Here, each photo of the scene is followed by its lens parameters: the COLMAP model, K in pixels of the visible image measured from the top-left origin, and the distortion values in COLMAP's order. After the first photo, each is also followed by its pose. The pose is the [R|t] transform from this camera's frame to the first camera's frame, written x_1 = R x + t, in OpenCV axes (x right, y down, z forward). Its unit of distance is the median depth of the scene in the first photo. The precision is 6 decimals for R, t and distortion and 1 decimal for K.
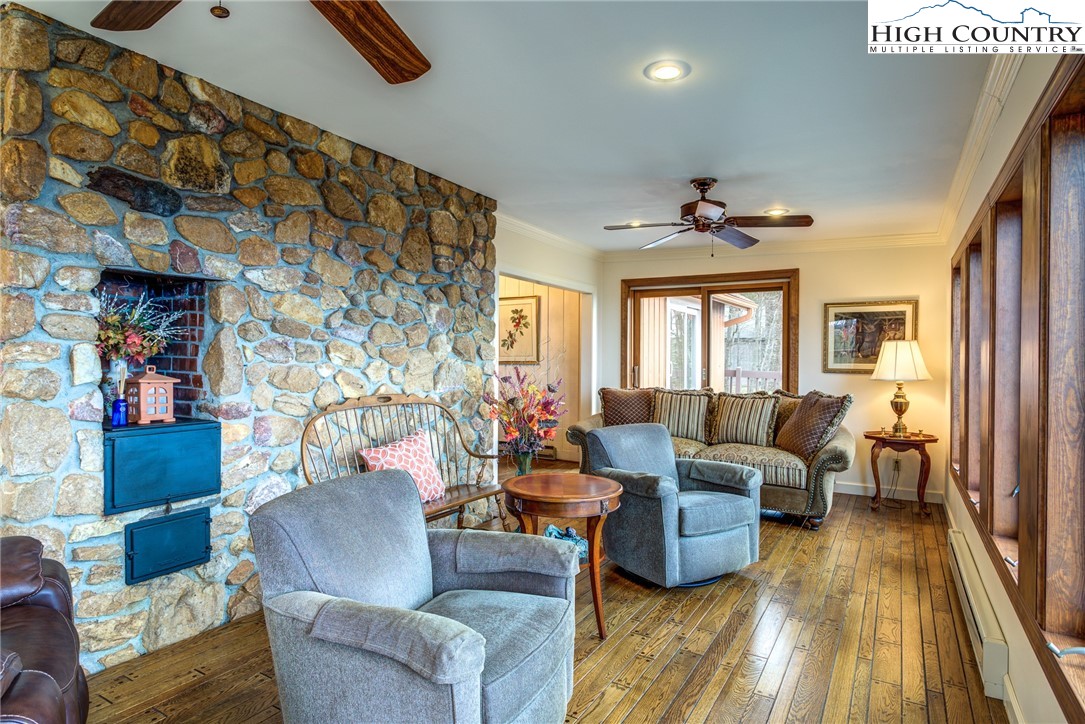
lens RADIAL K [[570.3, 0, 544.6], [0, 570.3, 364.7], [0, 0, 1]] dist [-0.006170, 0.000879]
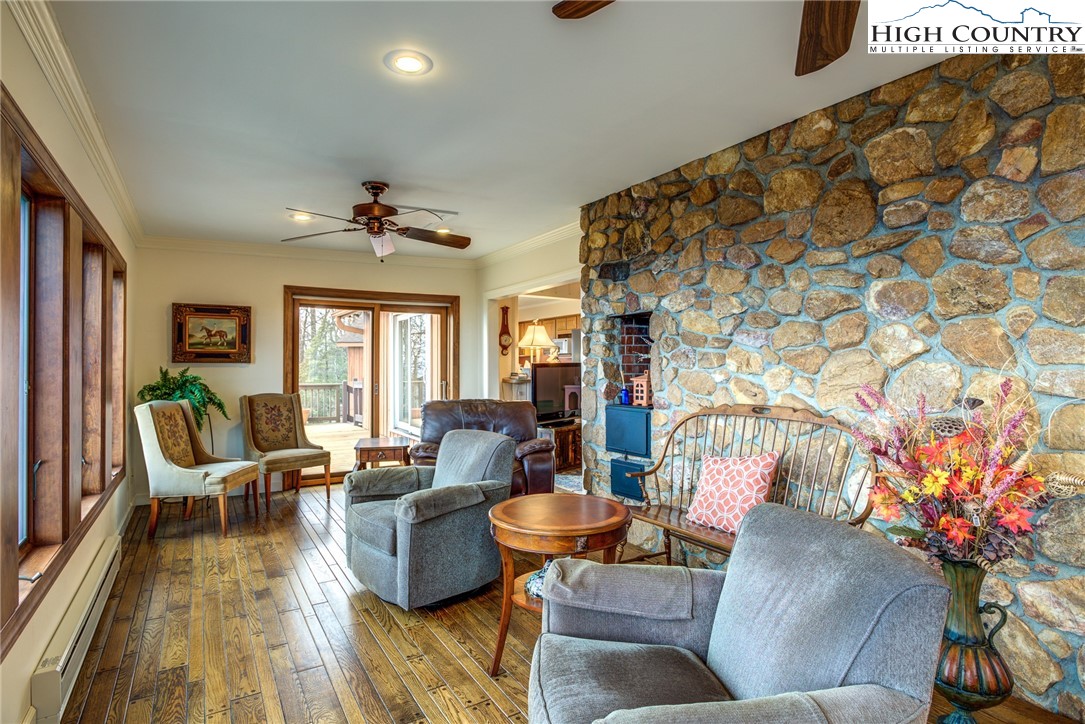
lens RADIAL K [[544.7, 0, 546.0], [0, 544.7, 363.0], [0, 0, 1]] dist [-0.002571, 0.000629]
pose [[-0.423222, -0.009408, -0.905977, 0.707587], [-0.005888, 0.999954, -0.007634, -0.004708], [0.906007, 0.002103, -0.423258, 1.197750]]
